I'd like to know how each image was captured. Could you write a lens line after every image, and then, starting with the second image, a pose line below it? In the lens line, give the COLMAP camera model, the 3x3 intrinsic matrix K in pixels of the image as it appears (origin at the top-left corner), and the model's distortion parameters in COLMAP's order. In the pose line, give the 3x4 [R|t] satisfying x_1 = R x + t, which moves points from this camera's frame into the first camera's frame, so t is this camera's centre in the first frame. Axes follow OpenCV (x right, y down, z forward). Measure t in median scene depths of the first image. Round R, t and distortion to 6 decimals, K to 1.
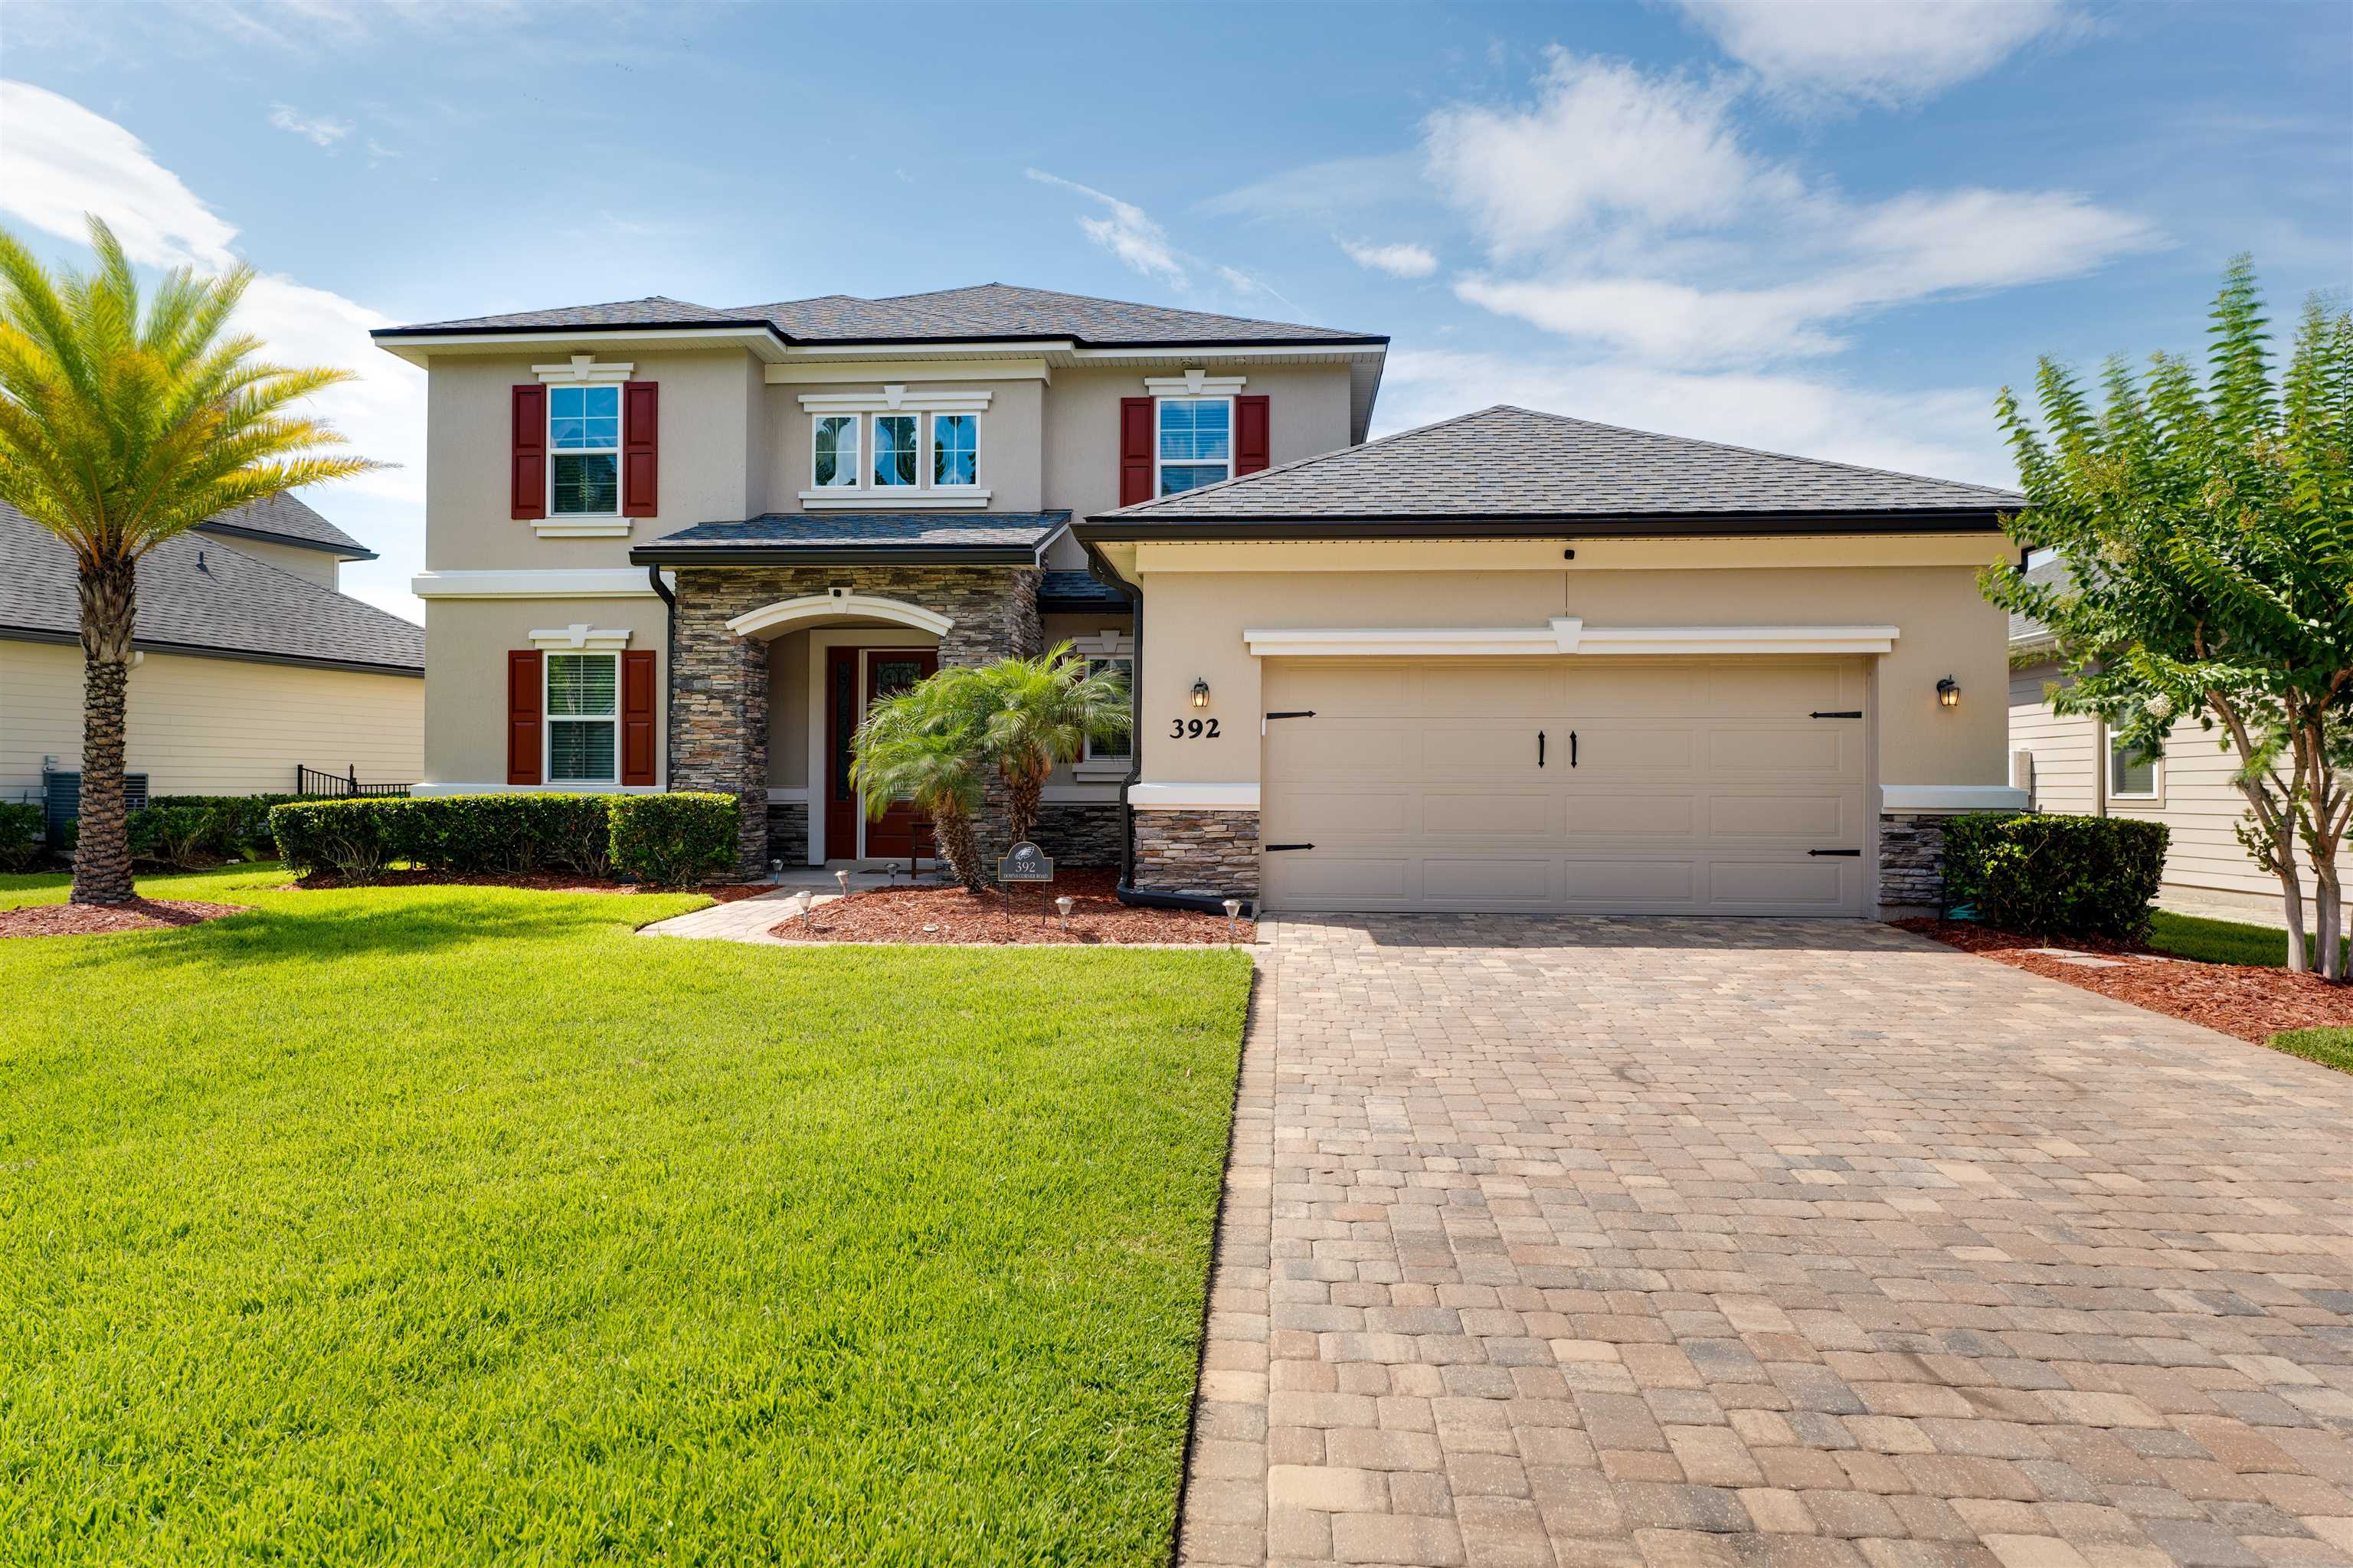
lens RADIAL K [[1373.4, 0, 1171.4], [0, 1373.4, 779.1], [0, 0, 1]] dist [0.002527, -0.000082]
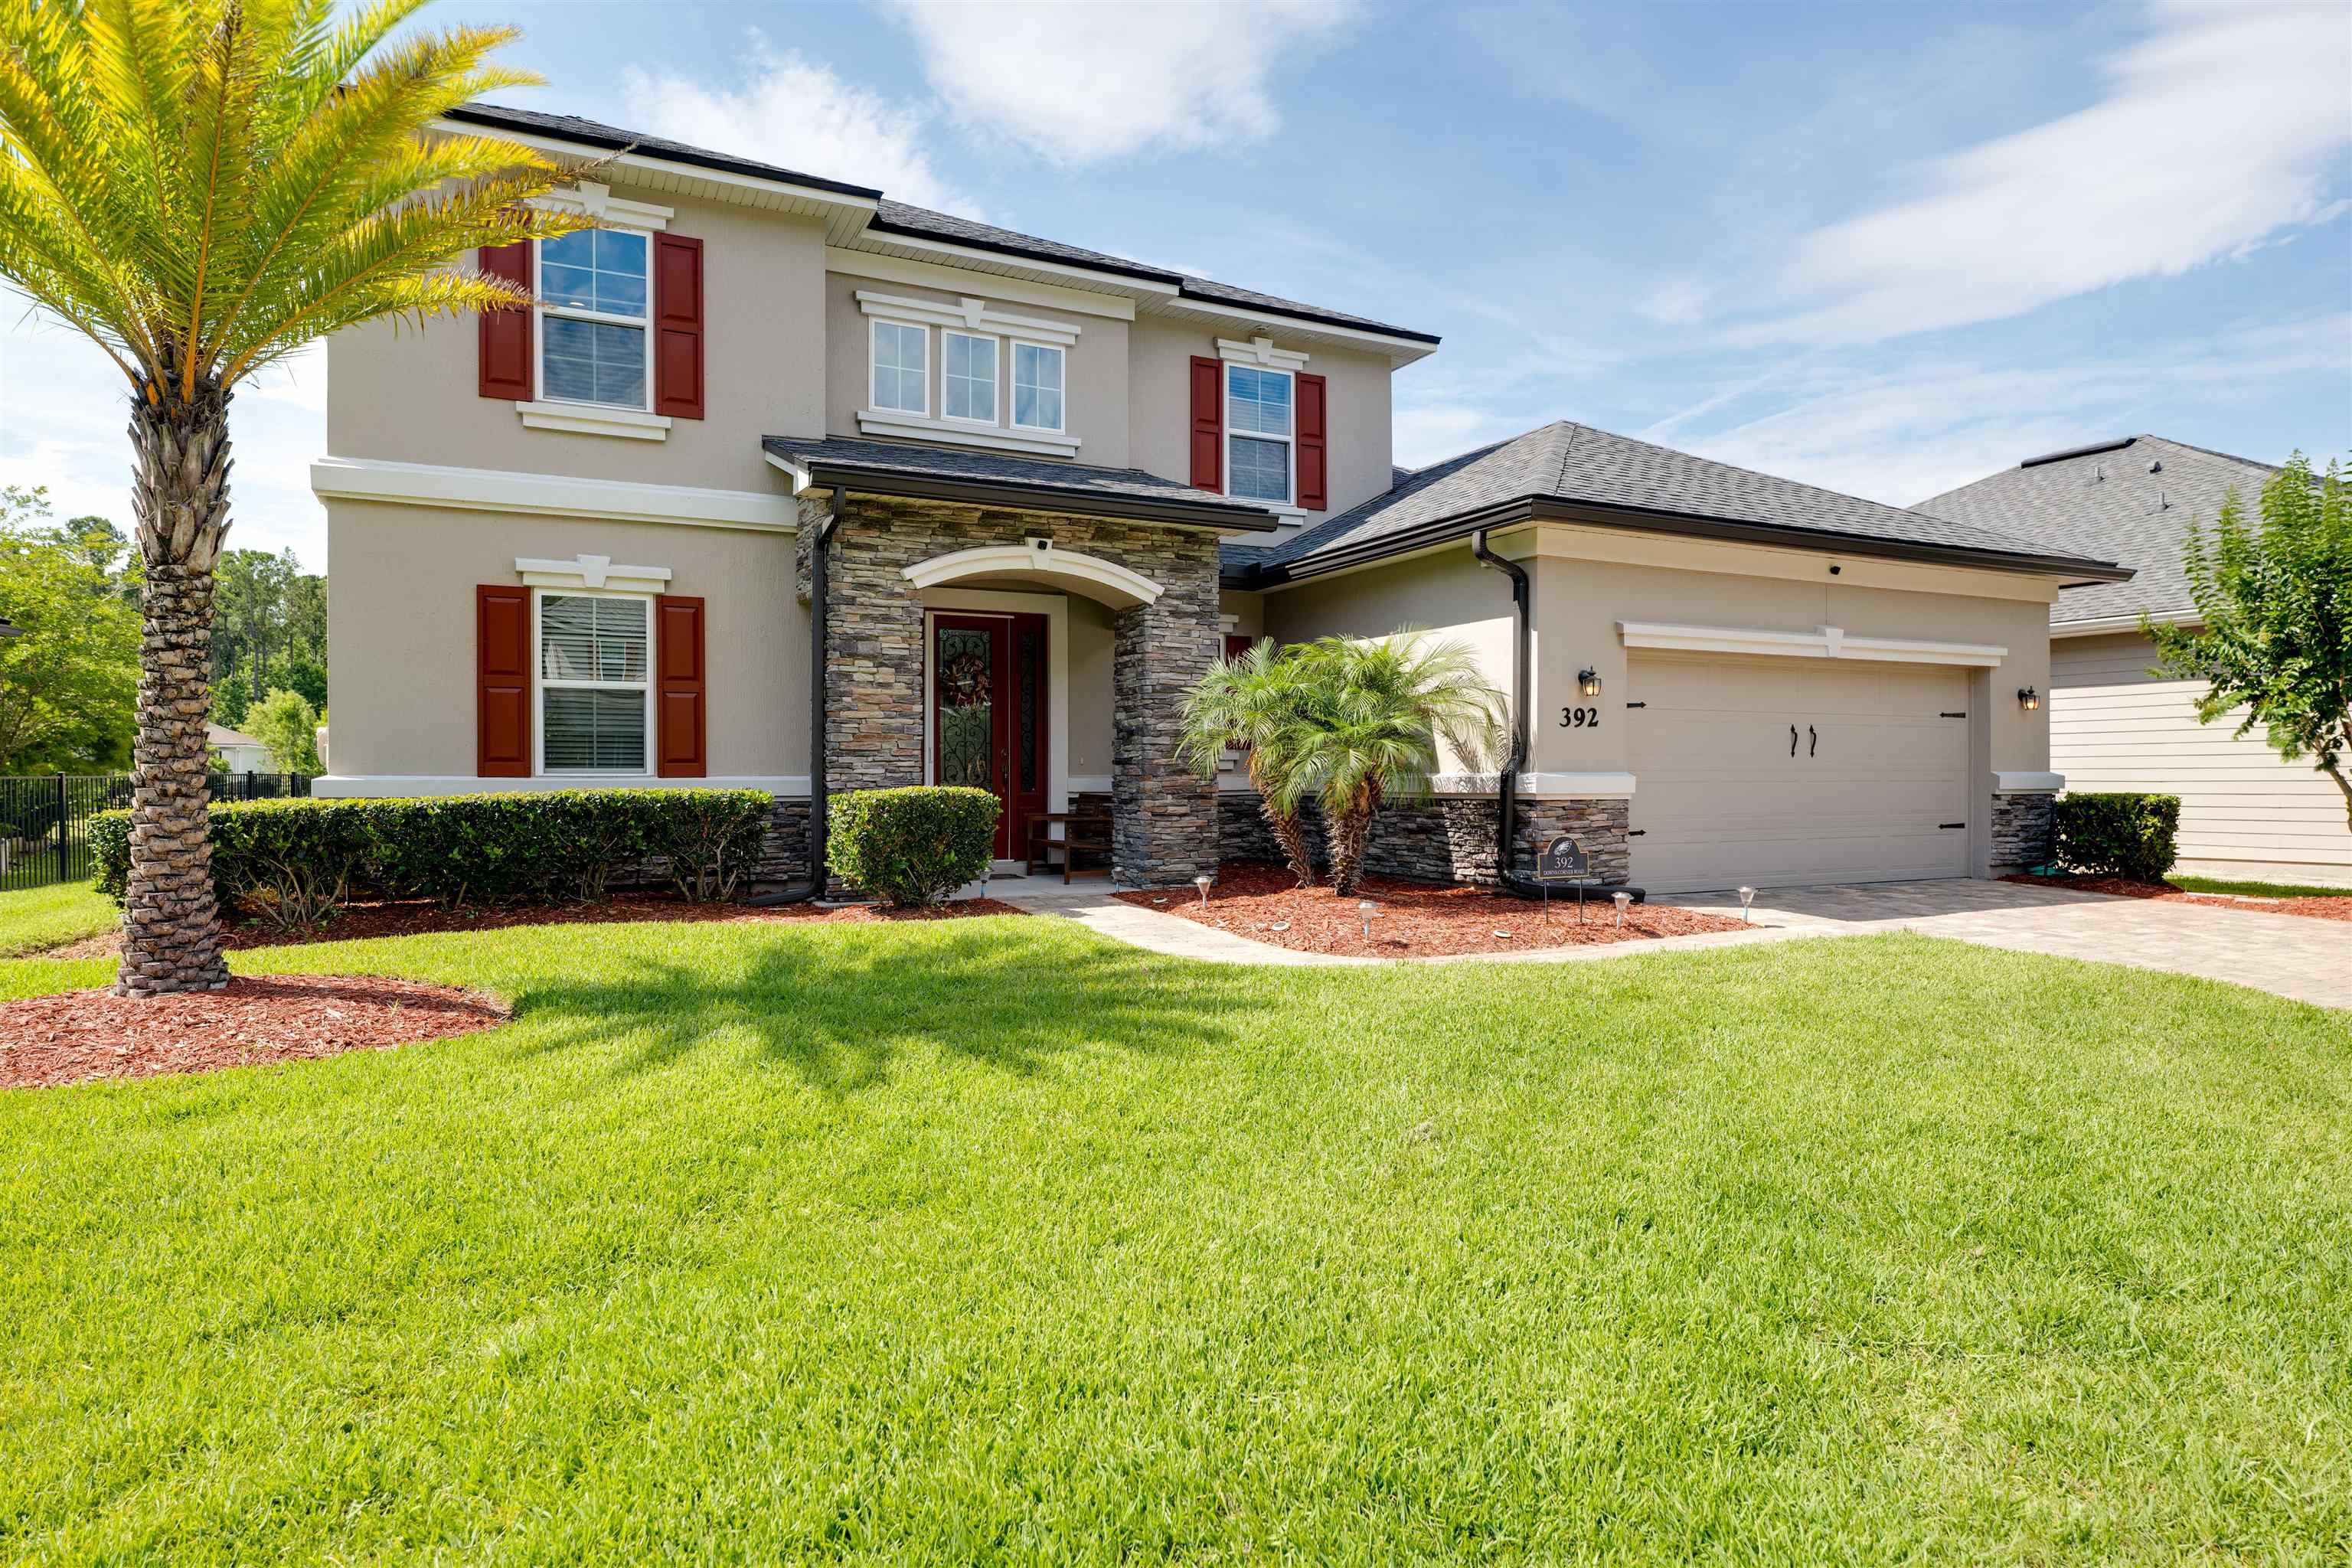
lens RADIAL K [[1349.7, 0, 1172.0], [0, 1349.7, 786.4], [0, 0, 1]] dist [-0.000252, 0.000537]
pose [[0.855432, -0.010238, 0.517813, -0.592098], [0.000548, 0.999822, 0.018862, -0.004290], [-0.517914, -0.015852, 0.855286, 0.252881]]
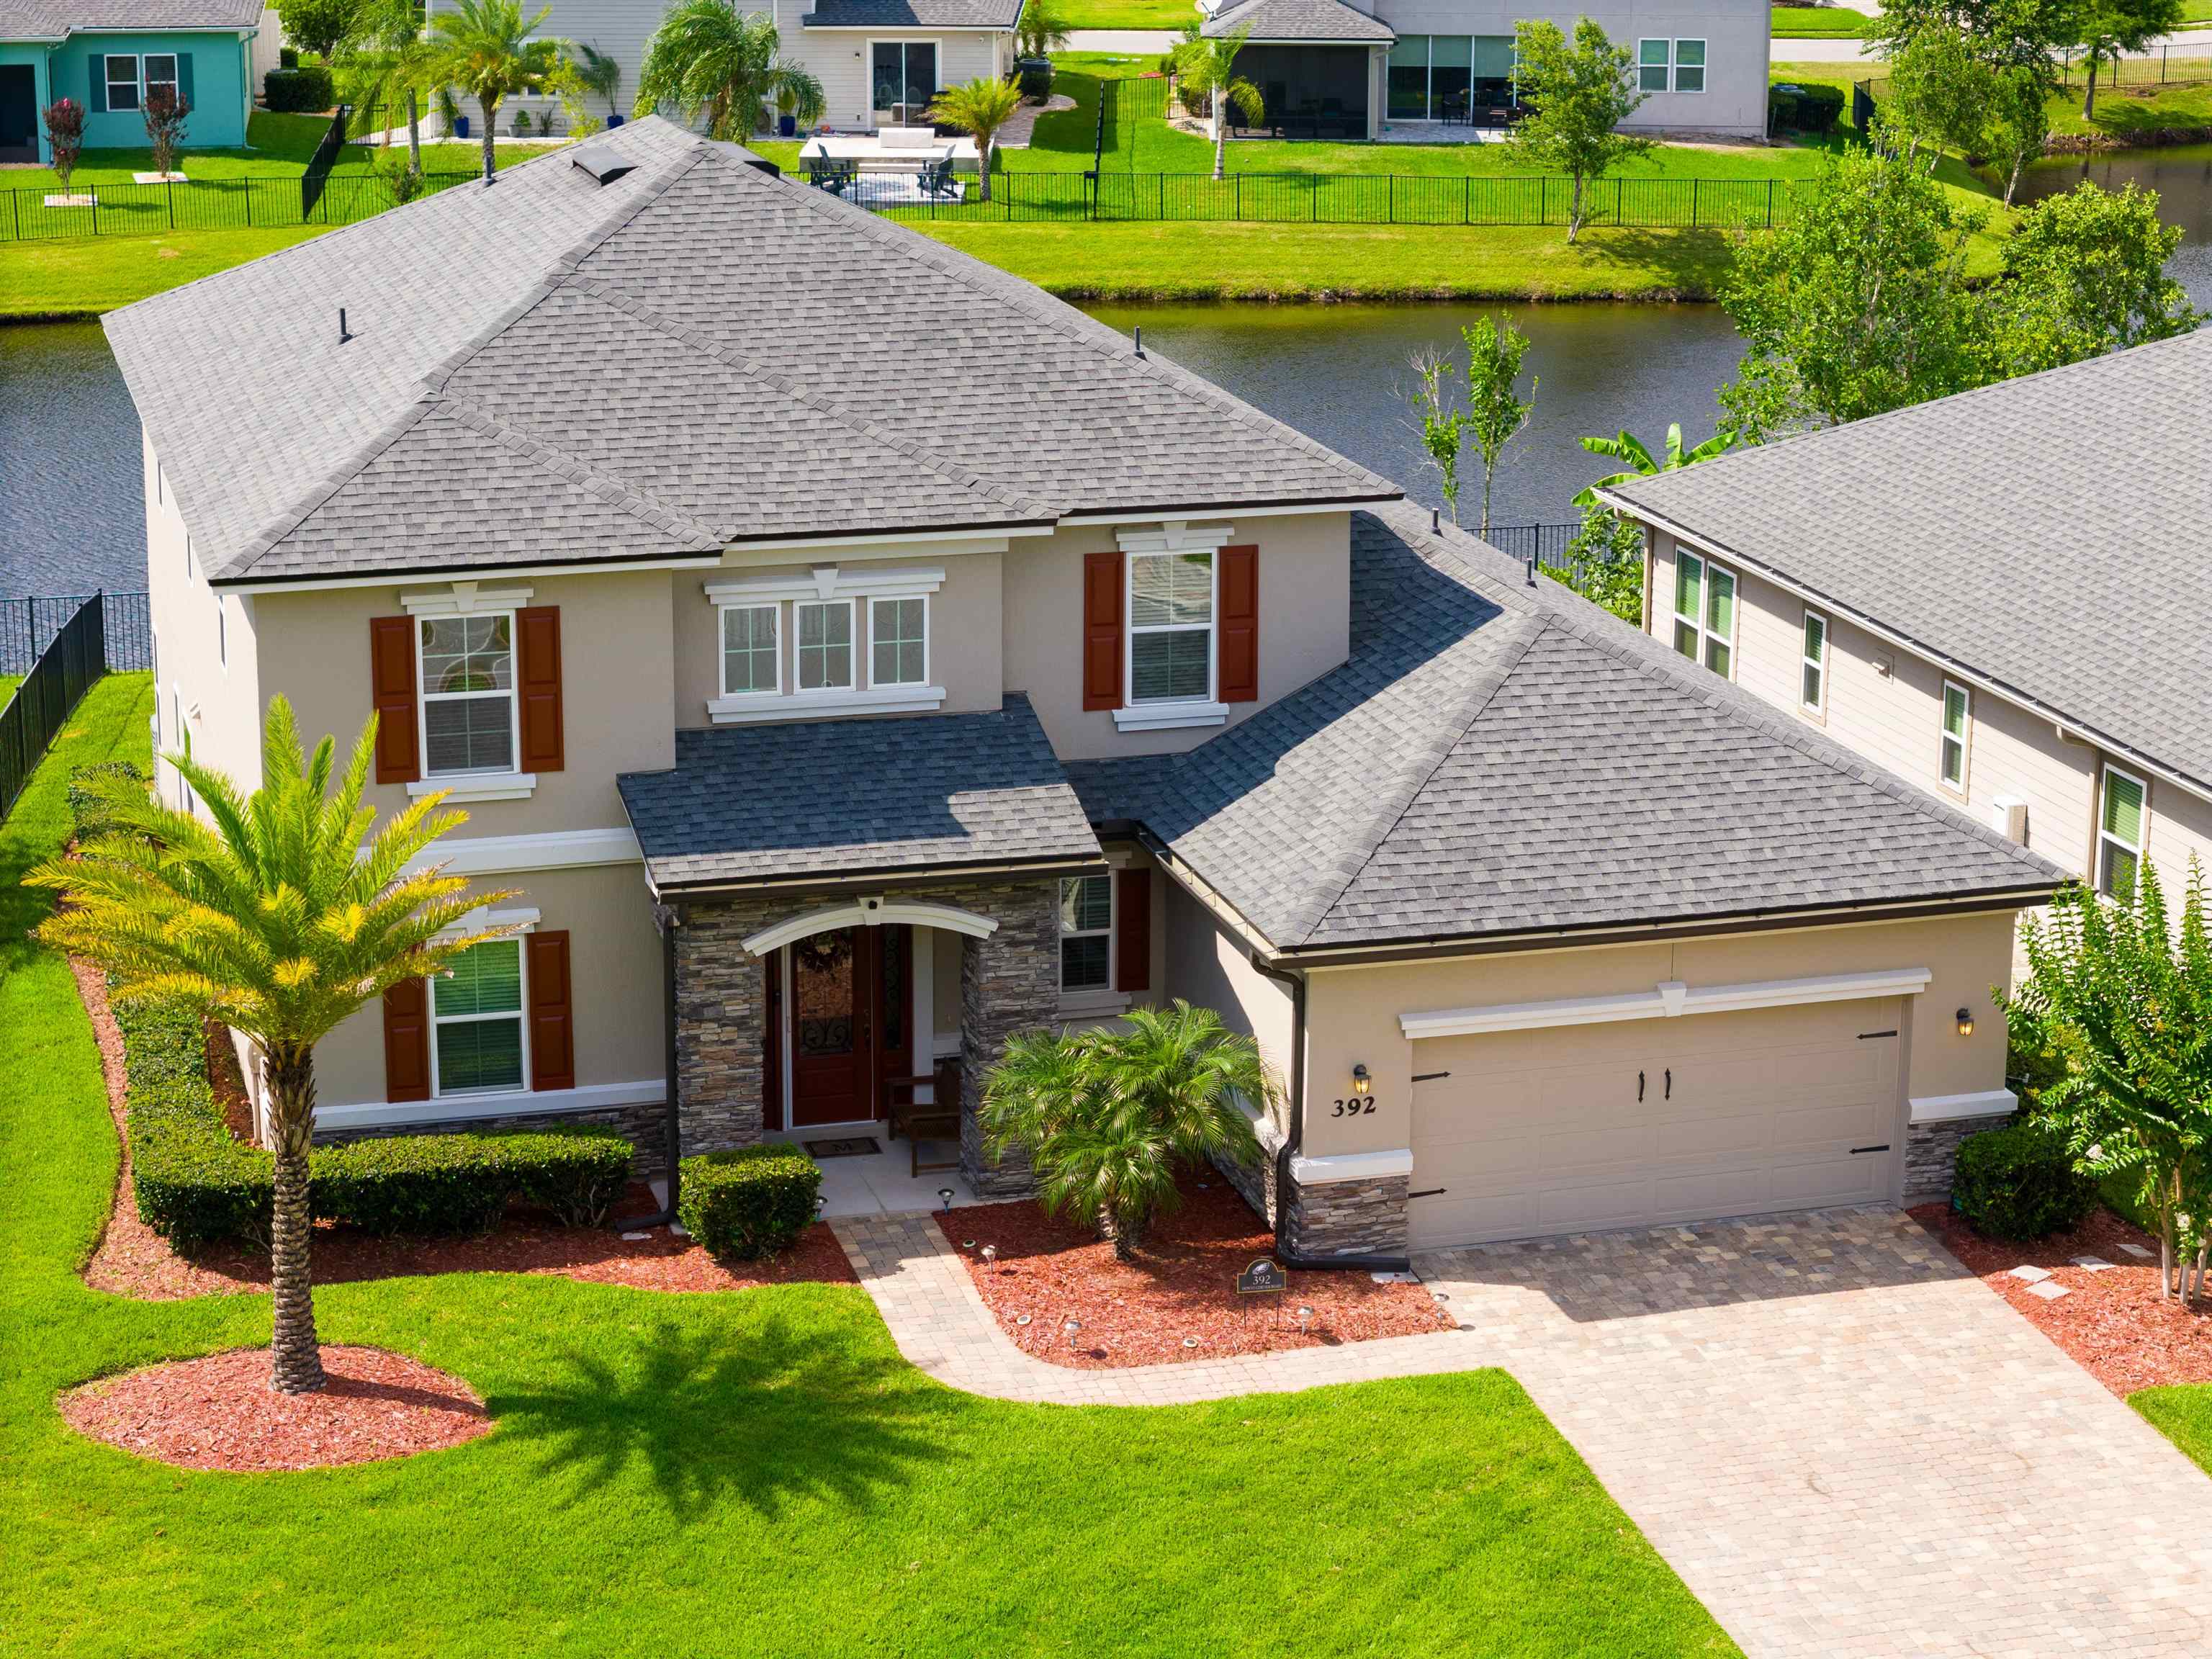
lens RADIAL K [[4435.4, 0, 1106.0], [0, 4435.4, 829.5], [0, 0, 1]] dist [-0.237122, 1.150187]
pose [[0.936422, -0.095131, 0.337732, -1.044842], [-0.003088, 0.960273, 0.279046, -0.963444], [-0.350861, -0.262348, 0.898927, -1.578740]]
